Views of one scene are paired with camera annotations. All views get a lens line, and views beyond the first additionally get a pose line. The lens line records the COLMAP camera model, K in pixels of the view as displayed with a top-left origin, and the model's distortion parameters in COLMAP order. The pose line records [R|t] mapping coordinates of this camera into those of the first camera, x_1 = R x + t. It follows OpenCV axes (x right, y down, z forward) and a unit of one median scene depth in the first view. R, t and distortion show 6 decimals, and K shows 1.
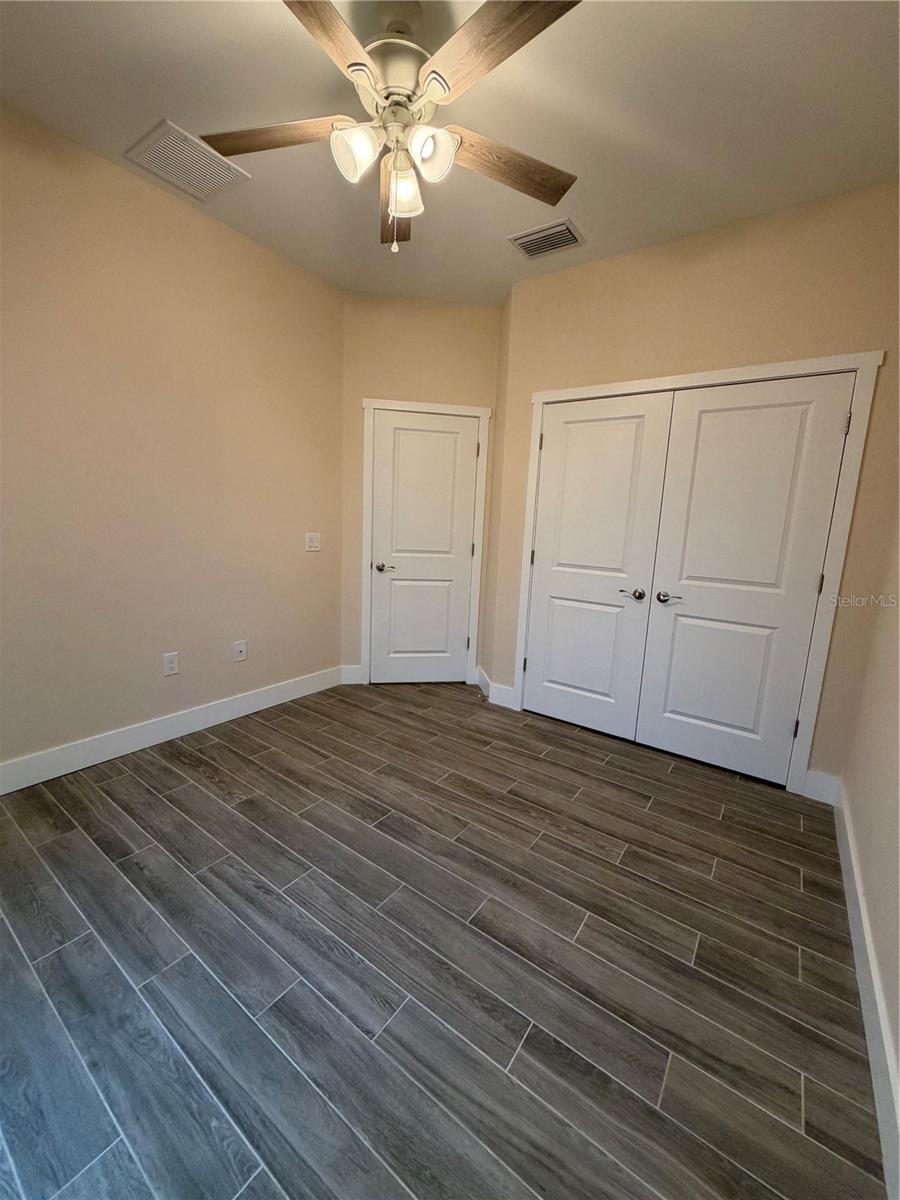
lens RADIAL K [[477.9, 0, 449.9], [0, 477.9, 597.2], [0, 0, 1]] dist [-0.001118, 0.000629]
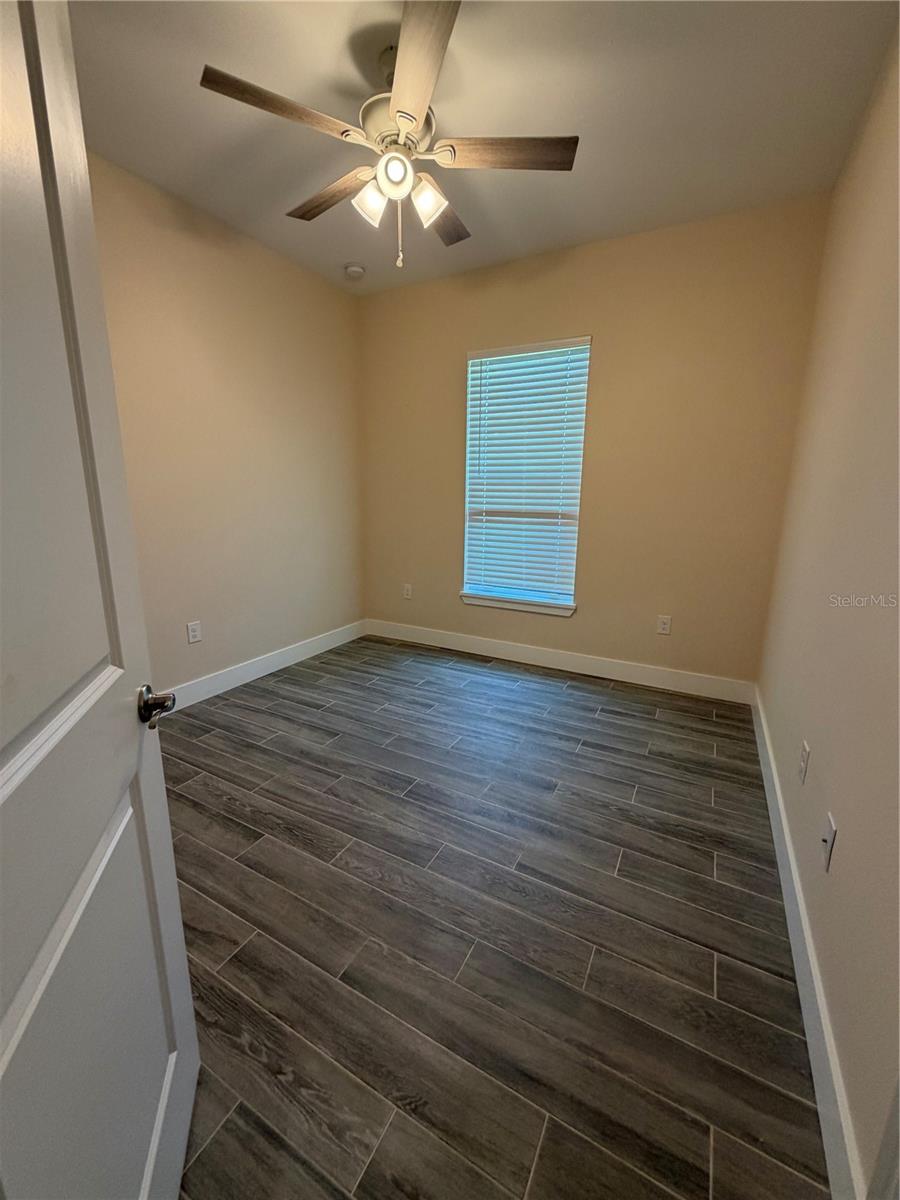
lens RADIAL K [[477.9, 0, 449.9], [0, 477.9, 597.2], [0, 0, 1]] dist [-0.001118, 0.000629]
pose [[-0.990903, -0.025800, -0.132084, -0.091236], [-0.073086, 0.927278, 0.367169, -0.342211], [0.113006, 0.373483, -0.920728, 2.061606]]
